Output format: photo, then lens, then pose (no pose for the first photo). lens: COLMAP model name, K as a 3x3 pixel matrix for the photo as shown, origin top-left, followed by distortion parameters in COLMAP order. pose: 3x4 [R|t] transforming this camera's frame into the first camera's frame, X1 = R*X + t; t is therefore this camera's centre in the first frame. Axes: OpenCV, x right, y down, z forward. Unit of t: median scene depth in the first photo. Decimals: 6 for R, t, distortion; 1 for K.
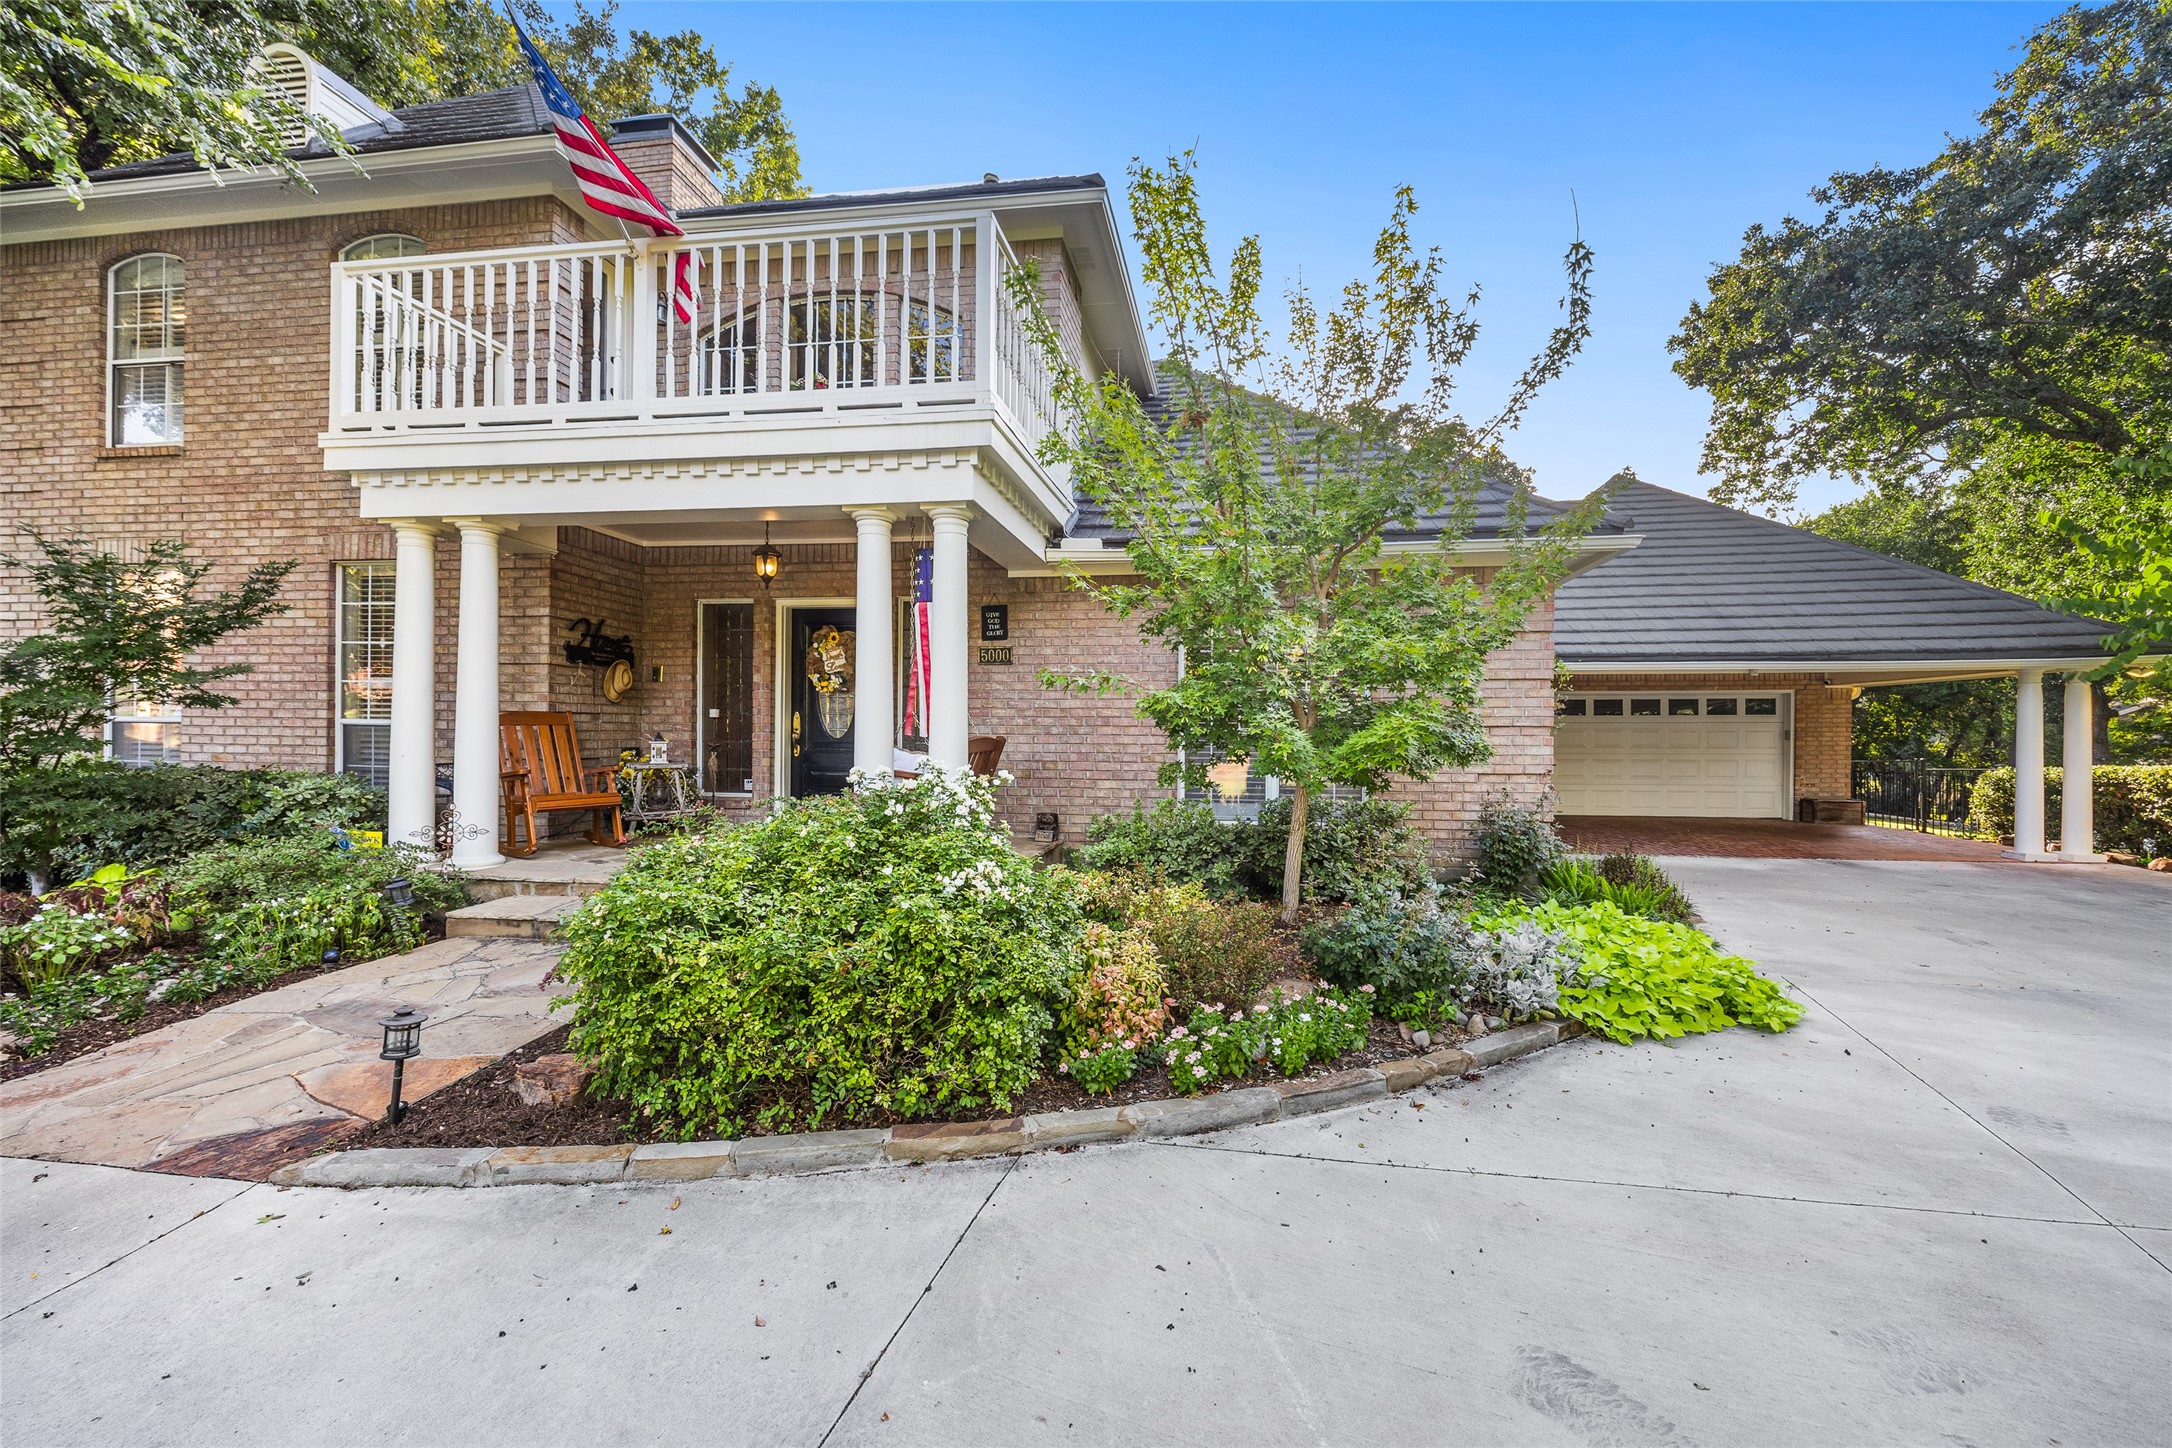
lens RADIAL K [[862.4, 0, 1094.0], [0, 862.4, 728.4], [0, 0, 1]] dist [0.001598, 0.000165]
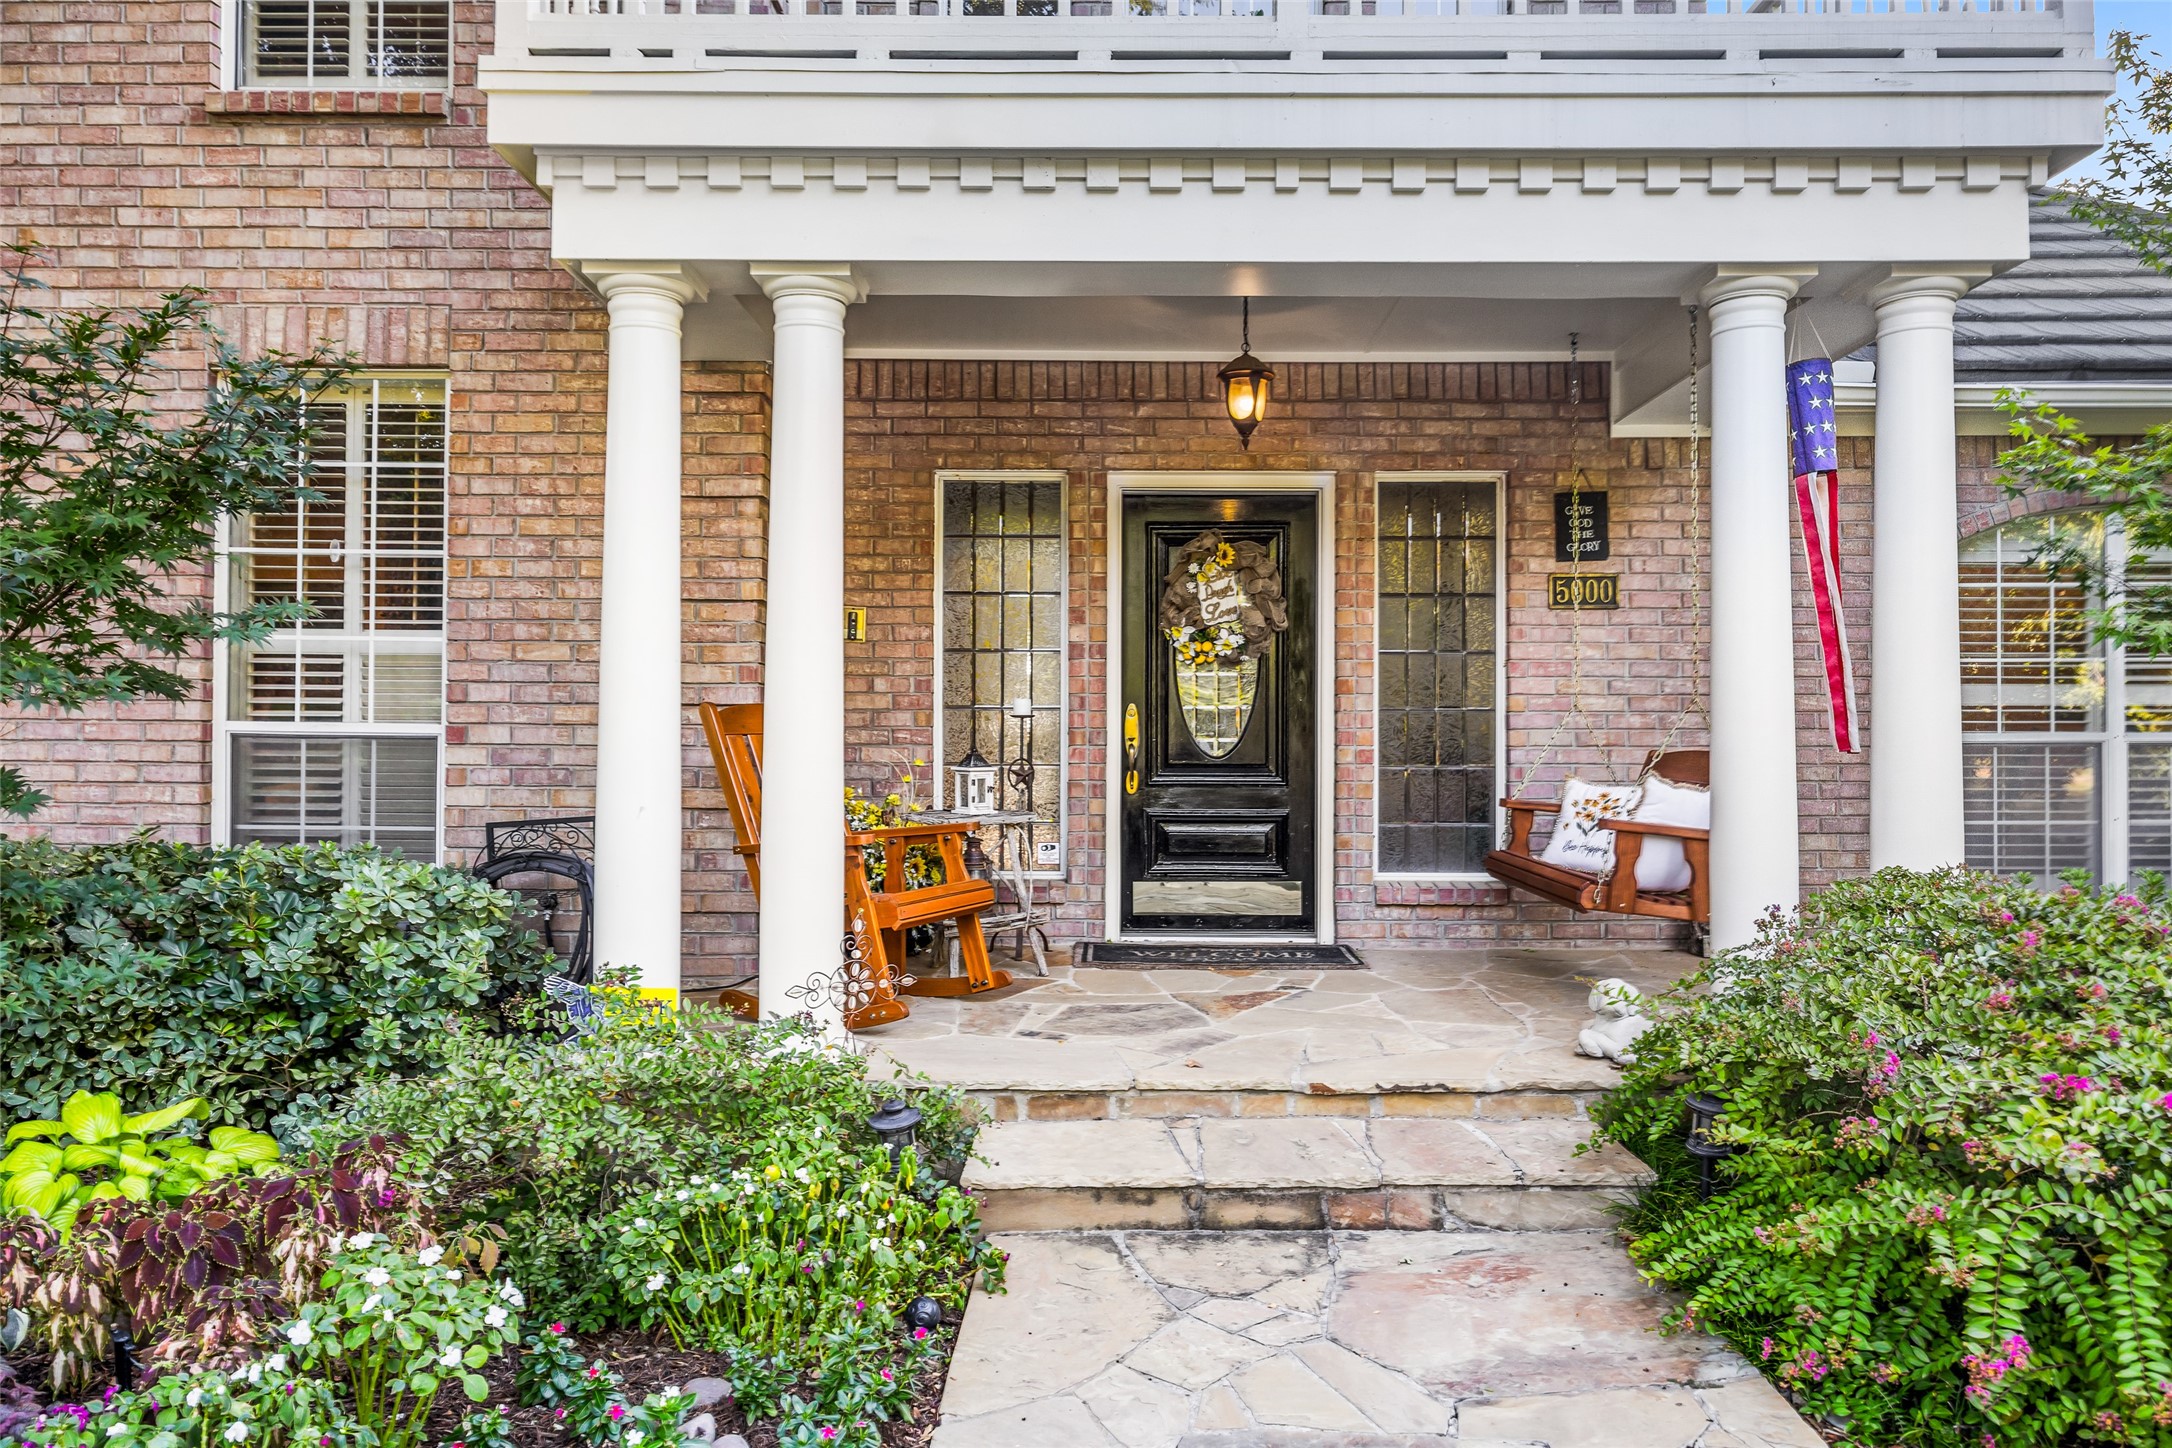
lens RADIAL K [[1512.7, 0, 1091.2], [0, 1512.7, 712.3], [0, 0, 1]] dist [0.005643, -0.005055]
pose [[0.990870, -0.002687, 0.134791, -0.542855], [0.004189, 0.999932, -0.010865, -0.005621], [-0.134752, 0.011330, 0.990815, 0.170154]]
